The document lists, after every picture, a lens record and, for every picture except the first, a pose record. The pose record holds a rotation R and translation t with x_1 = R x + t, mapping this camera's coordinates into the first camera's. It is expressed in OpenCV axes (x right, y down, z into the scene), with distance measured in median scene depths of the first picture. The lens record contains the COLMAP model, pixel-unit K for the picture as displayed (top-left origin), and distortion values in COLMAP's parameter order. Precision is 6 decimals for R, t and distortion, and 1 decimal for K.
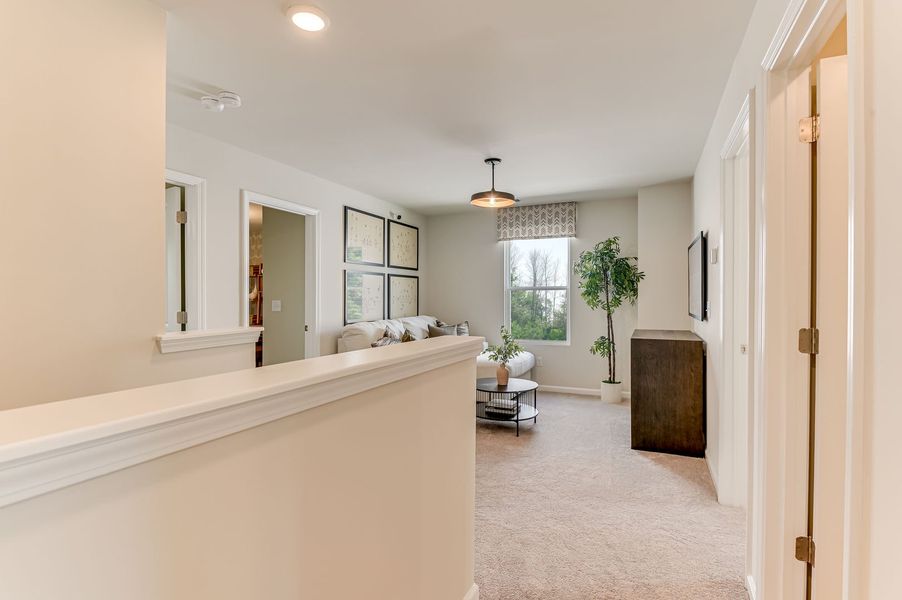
lens RADIAL K [[431.8, 0, 451.0], [0, 431.8, 300.0], [0, 0, 1]] dist [0.001504, 0.000207]
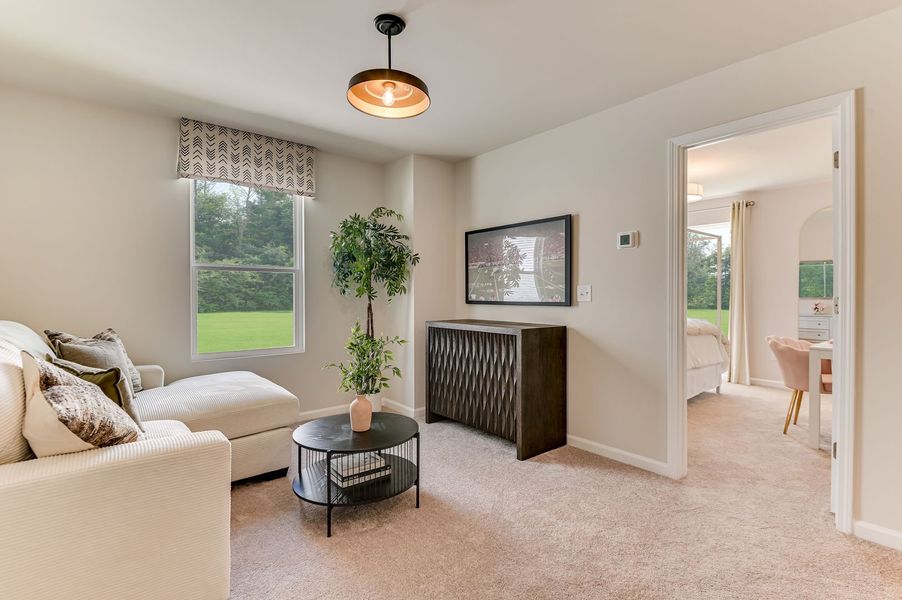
lens RADIAL K [[431.8, 0, 451.0], [0, 431.8, 300.0], [0, 0, 1]] dist [0.001504, 0.000207]
pose [[0.437165, -0.011812, 0.899304, -0.259154], [-0.002102, 0.999898, 0.014155, 0.012206], [-0.899379, -0.008079, 0.437095, 0.493374]]
